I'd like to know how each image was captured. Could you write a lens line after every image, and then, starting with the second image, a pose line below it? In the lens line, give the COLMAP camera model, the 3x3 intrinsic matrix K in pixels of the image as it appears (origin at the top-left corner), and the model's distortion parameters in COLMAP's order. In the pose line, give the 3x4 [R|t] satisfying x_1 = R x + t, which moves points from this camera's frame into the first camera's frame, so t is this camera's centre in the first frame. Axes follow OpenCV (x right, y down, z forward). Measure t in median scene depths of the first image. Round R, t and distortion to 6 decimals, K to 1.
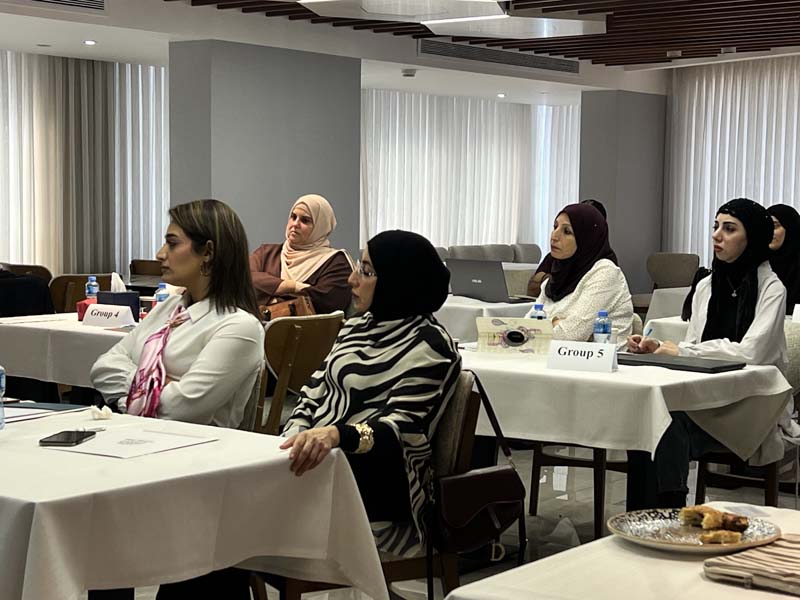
lens RADIAL K [[1521.2, 0, 404.0], [0, 1521.2, 297.9], [0, 0, 1]] dist [0.150892, 0.000000]
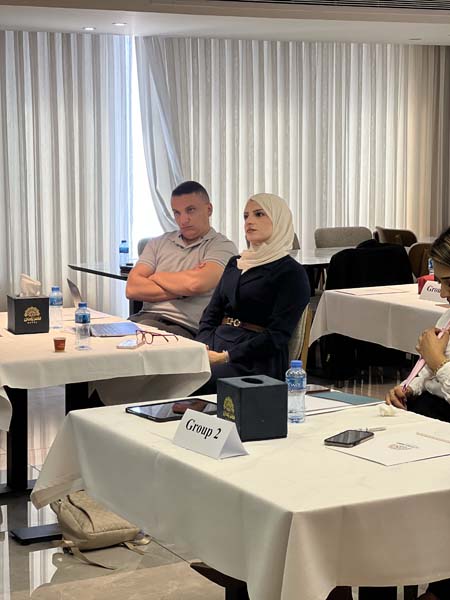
lens RADIAL K [[1338.4, 0, 235.8], [0, 1338.4, 287.7], [0, 0, 1]] dist [0.212507, 0.000000]
pose [[0.923380, 0.031271, -0.382612, 0.060542], [-0.012136, 0.998556, 0.052323, -0.050205], [0.383696, -0.043671, 0.922426, 0.007748]]
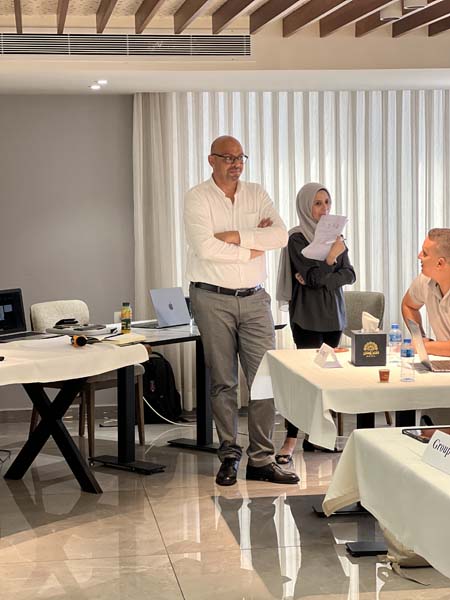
lens RADIAL K [[1338.4, 0, 226.6], [0, 1338.4, 291.1], [0, 0, 1]] dist [0.212507, 0.000000]
pose [[0.726586, 0.031067, -0.686373, 0.208784], [-0.020380, 0.999512, 0.023666, -0.046993], [0.686773, -0.003207, 0.726865, -0.009696]]
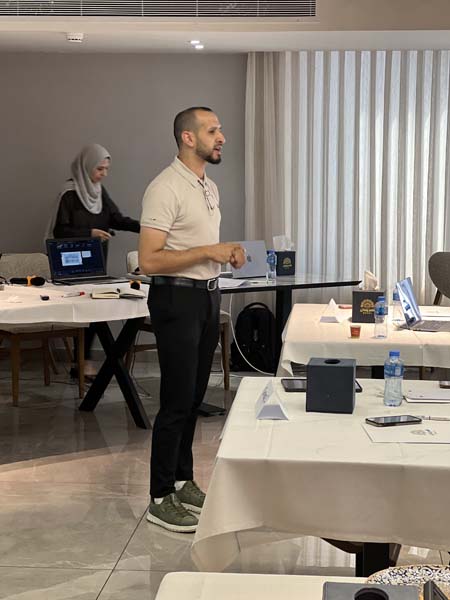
lens RADIAL K [[1338.4, 0, 212.6], [0, 1338.4, 289.6], [0, 0, 1]] dist [0.212507, 0.000000]
pose [[0.534461, 0.083191, -0.841089, 0.422682], [-0.054342, 0.996467, 0.064029, -0.055128], [0.843444, 0.011486, 0.537094, 0.157858]]
